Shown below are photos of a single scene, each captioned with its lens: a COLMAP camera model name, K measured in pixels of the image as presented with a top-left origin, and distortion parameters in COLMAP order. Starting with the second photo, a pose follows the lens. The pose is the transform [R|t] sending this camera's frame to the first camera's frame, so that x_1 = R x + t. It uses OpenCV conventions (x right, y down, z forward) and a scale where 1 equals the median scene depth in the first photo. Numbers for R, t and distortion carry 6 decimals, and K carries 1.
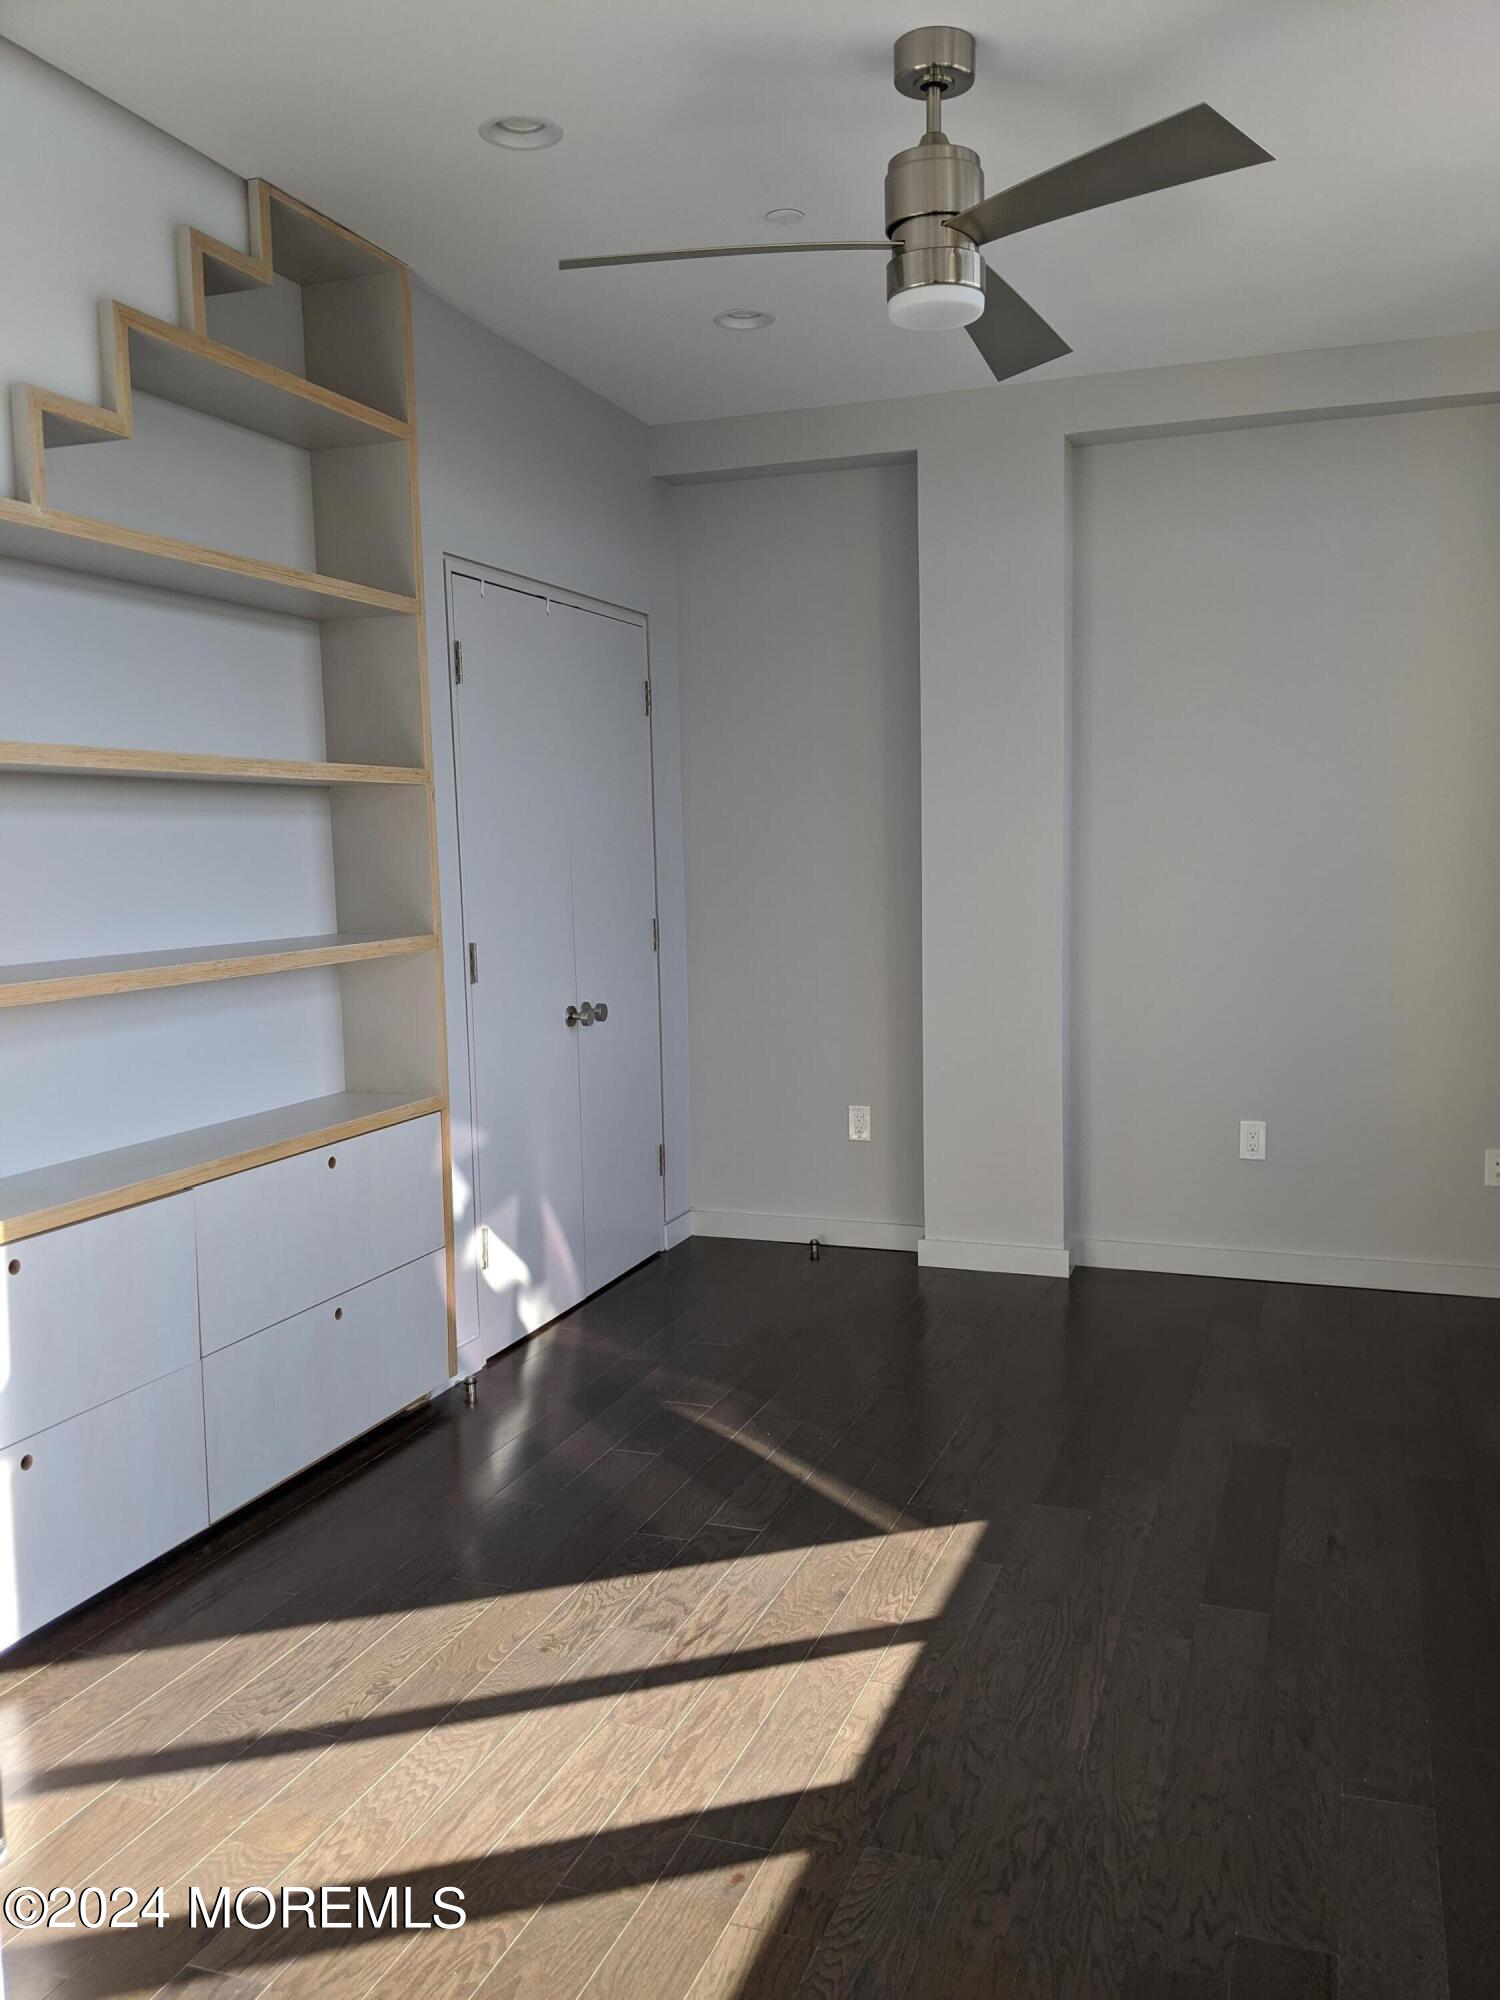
lens RADIAL K [[1578.1, 0, 753.1], [0, 1578.1, 1073.9], [0, 0, 1]] dist [0.063323, -0.106098]
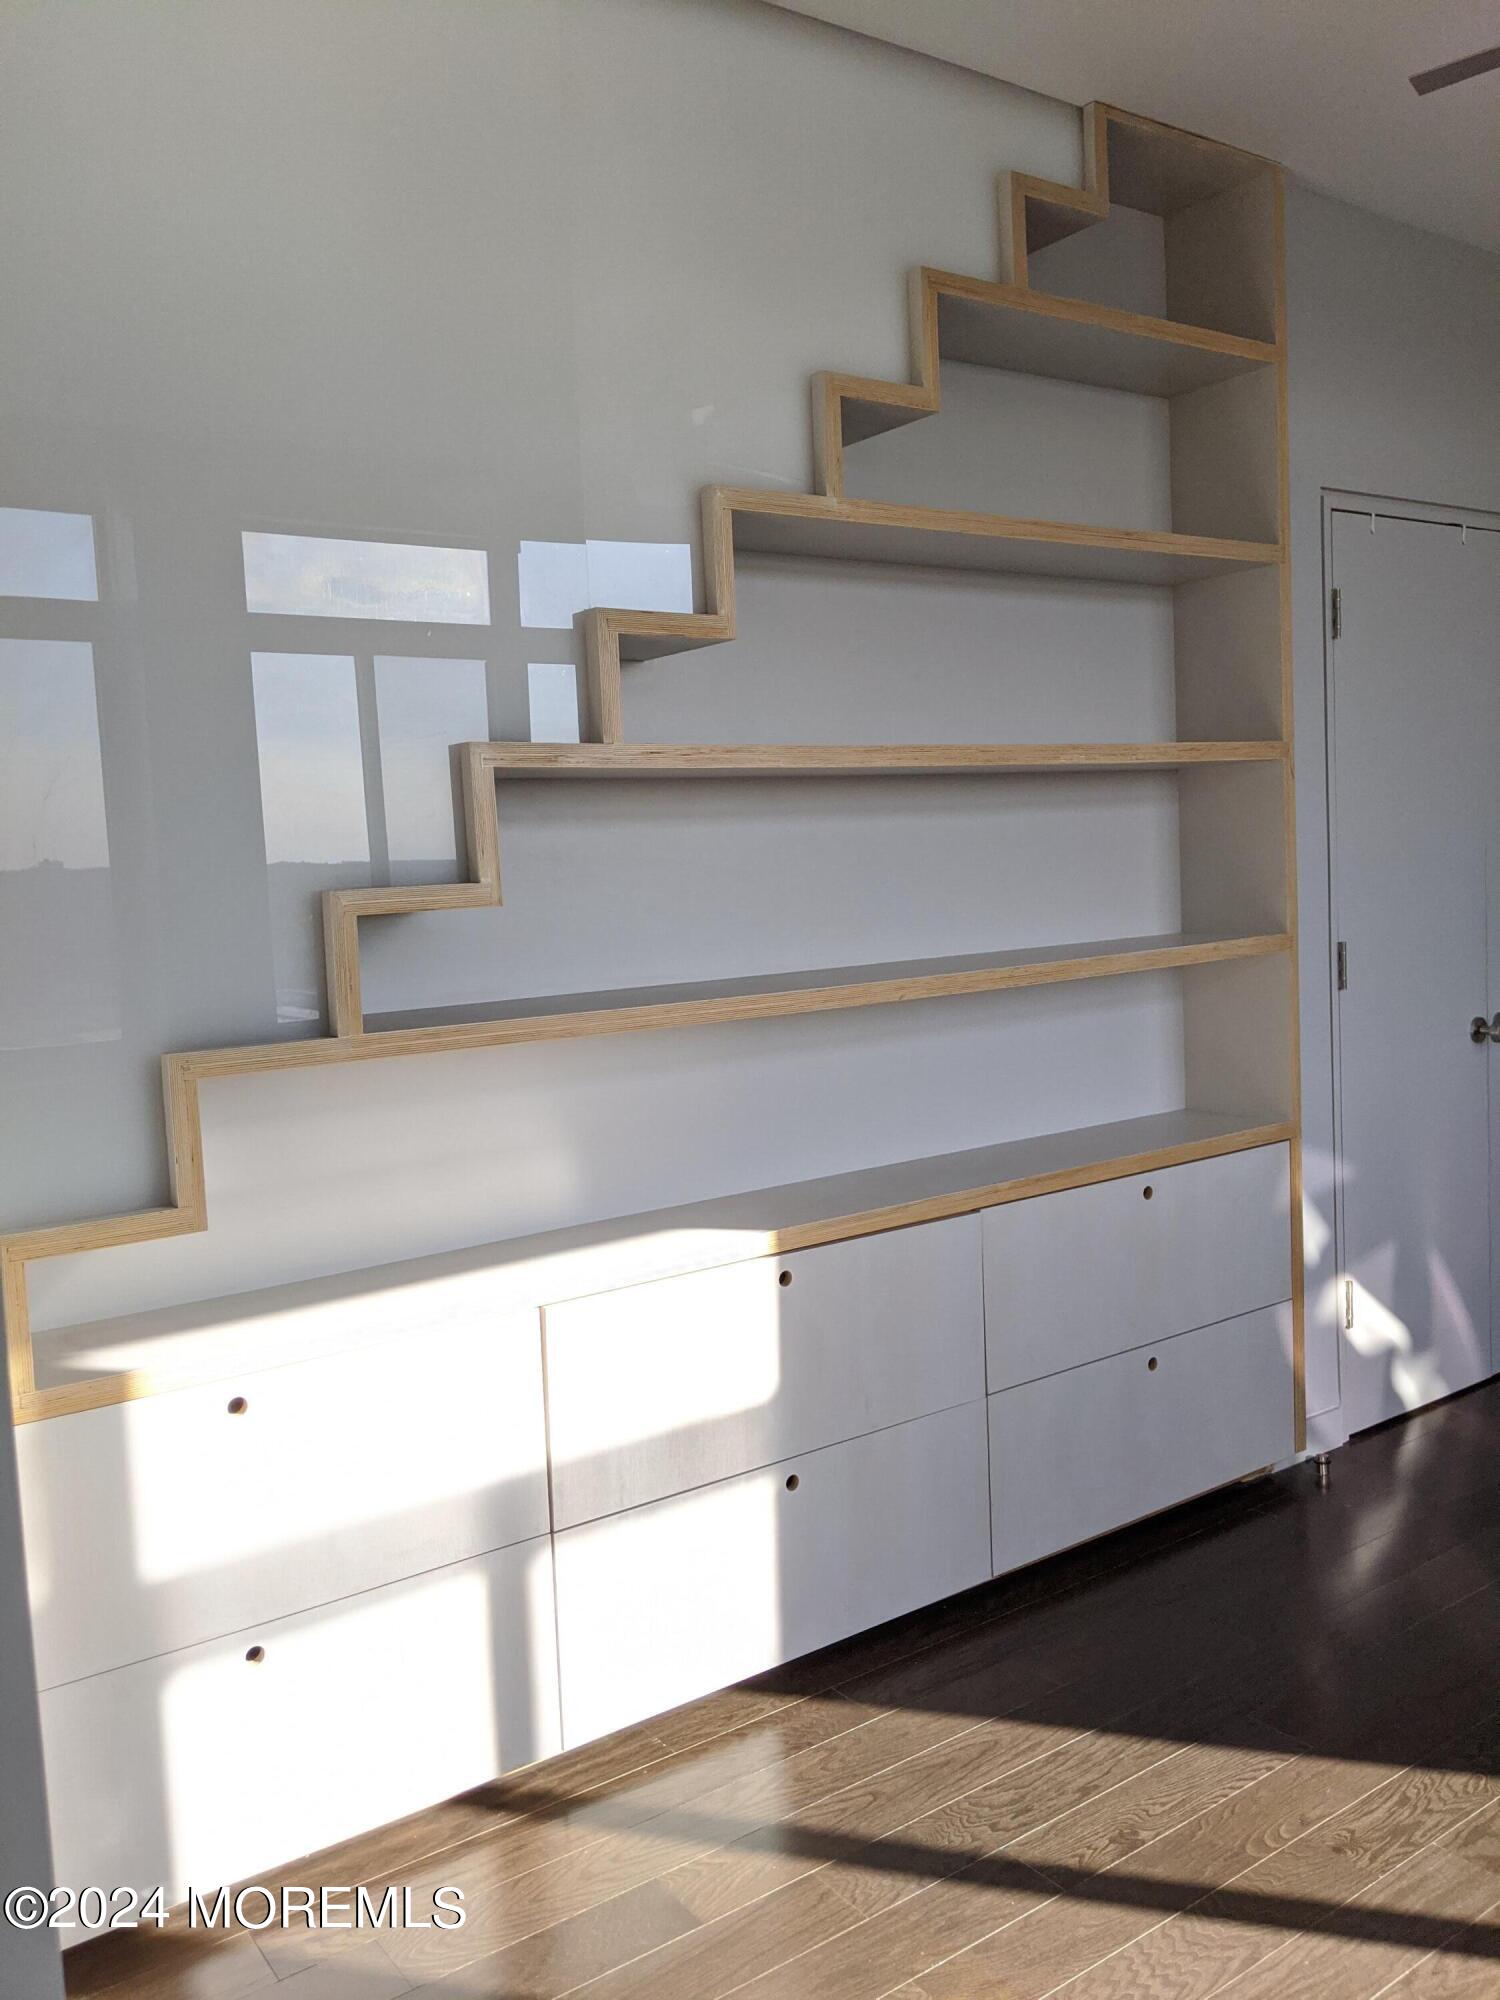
lens RADIAL K [[1578.1, 0, 766.4], [0, 1578.1, 1019.9], [0, 0, 1]] dist [0.063323, -0.106098]
pose [[0.829598, 0.032297, -0.557426, 0.052318], [-0.045653, 0.998907, -0.010068, -0.023411], [0.556491, 0.033801, 0.830166, 0.154917]]
